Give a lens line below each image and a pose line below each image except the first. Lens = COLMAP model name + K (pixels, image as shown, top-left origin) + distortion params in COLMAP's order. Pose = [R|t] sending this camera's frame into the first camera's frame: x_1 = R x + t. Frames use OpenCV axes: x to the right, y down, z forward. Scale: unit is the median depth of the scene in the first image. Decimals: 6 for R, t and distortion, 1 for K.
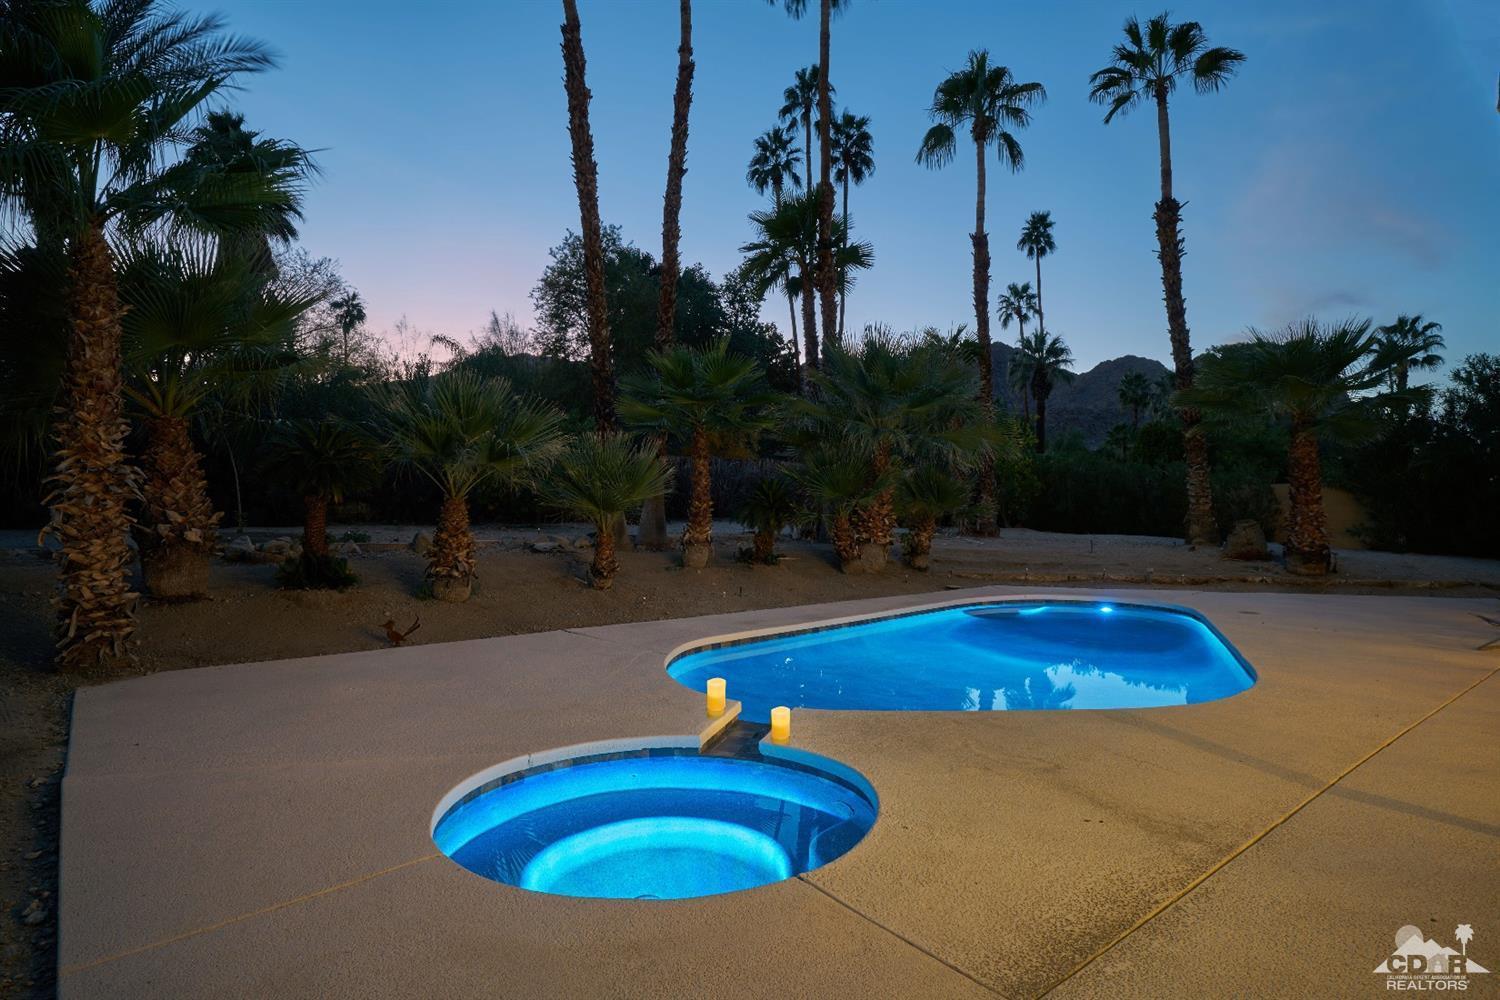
lens RADIAL K [[778.2, 0, 780.6], [0, 778.2, 500.2], [0, 0, 1]] dist [-0.001338, 0.000034]
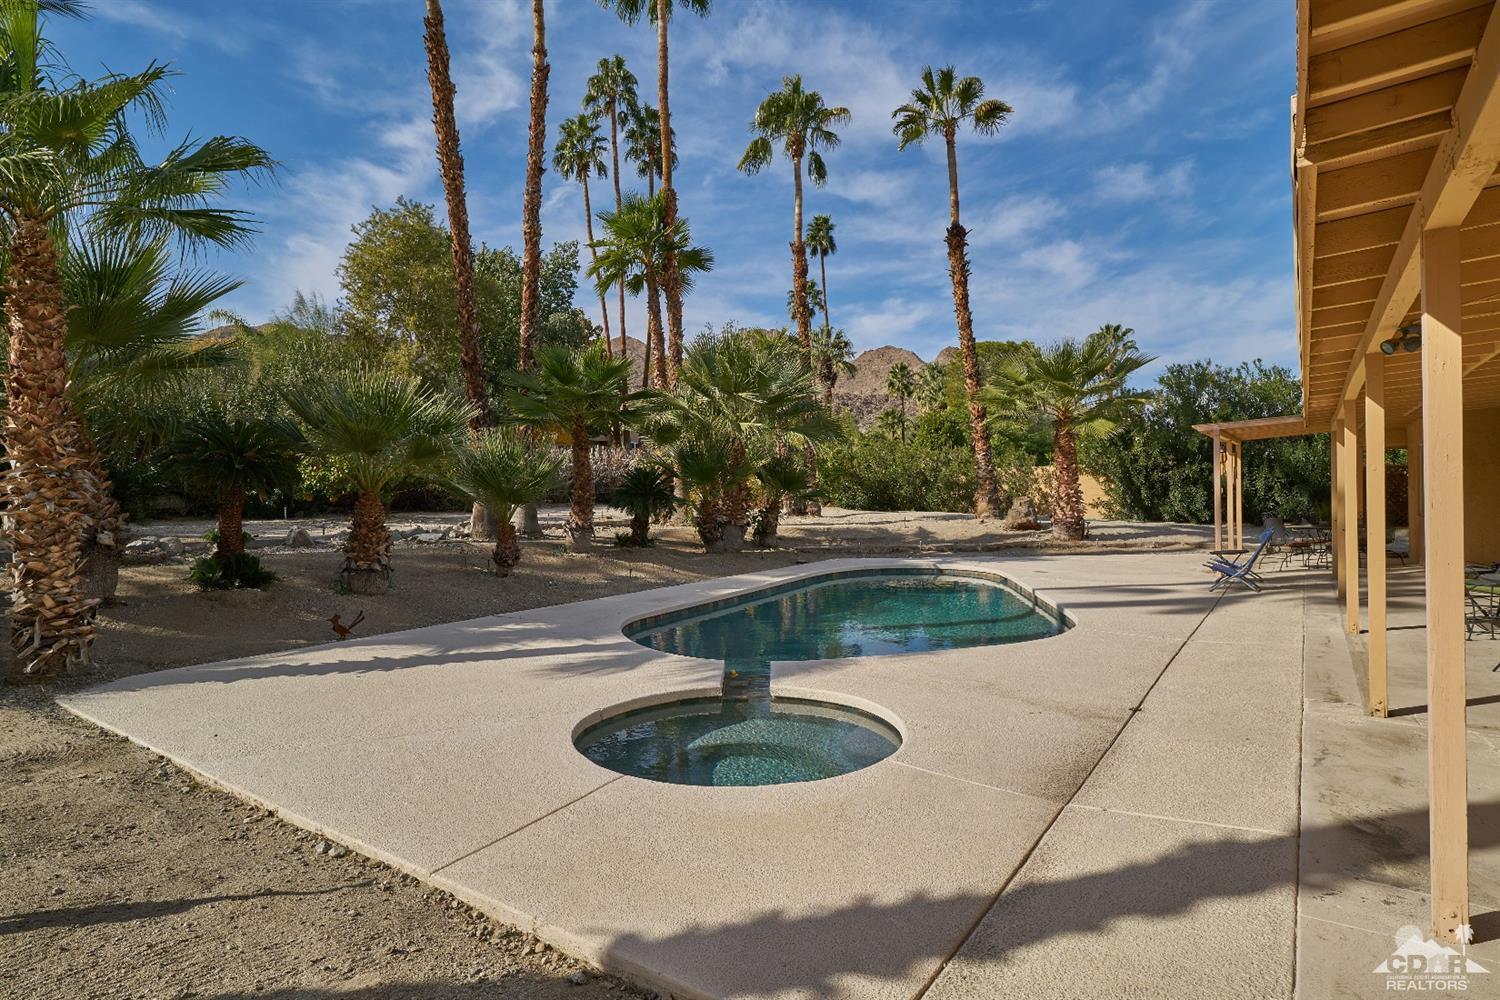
lens RADIAL K [[777.9, 0, 749.5], [0, 777.9, 493.1], [0, 0, 1]] dist [-0.000743, -0.000023]
pose [[0.967014, -0.018539, 0.254047, -0.116392], [0.014349, 0.999729, 0.018335, -0.008812], [-0.254318, -0.014085, 0.967018, -0.067006]]
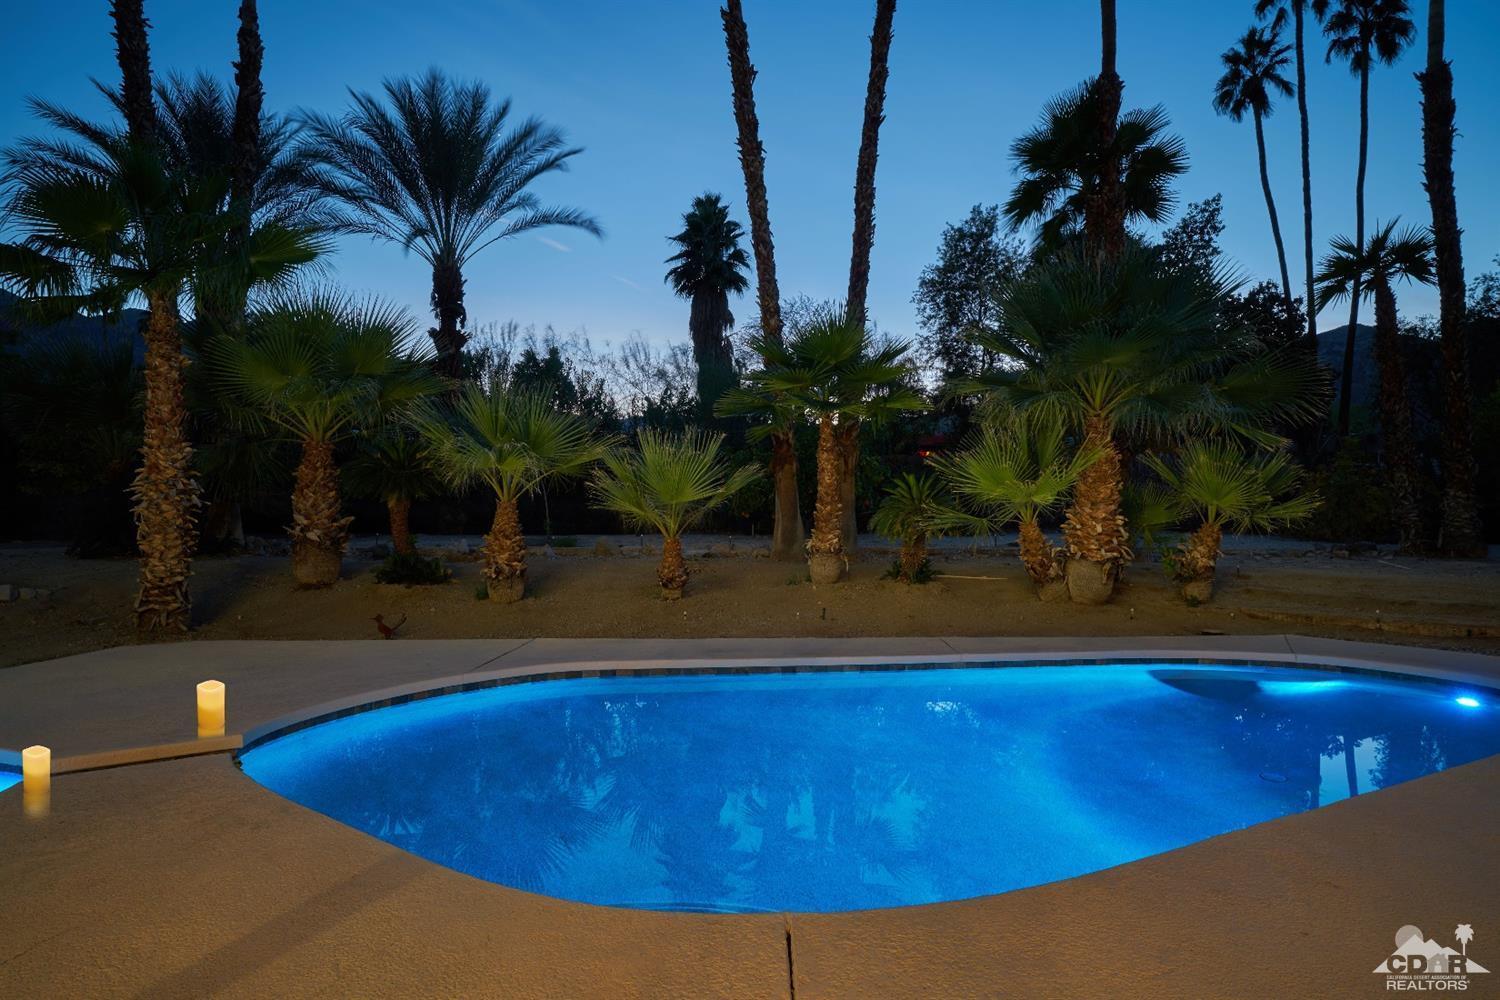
lens RADIAL K [[792.1, 0, 788.0], [0, 792.1, 509.3], [0, 0, 1]] dist [-0.001996, -0.000474]
pose [[0.780851, -0.016108, -0.624509, 0.323904], [0.010978, 0.999867, -0.012062, 0.014341], [0.624620, 0.002563, 0.780924, 0.253959]]
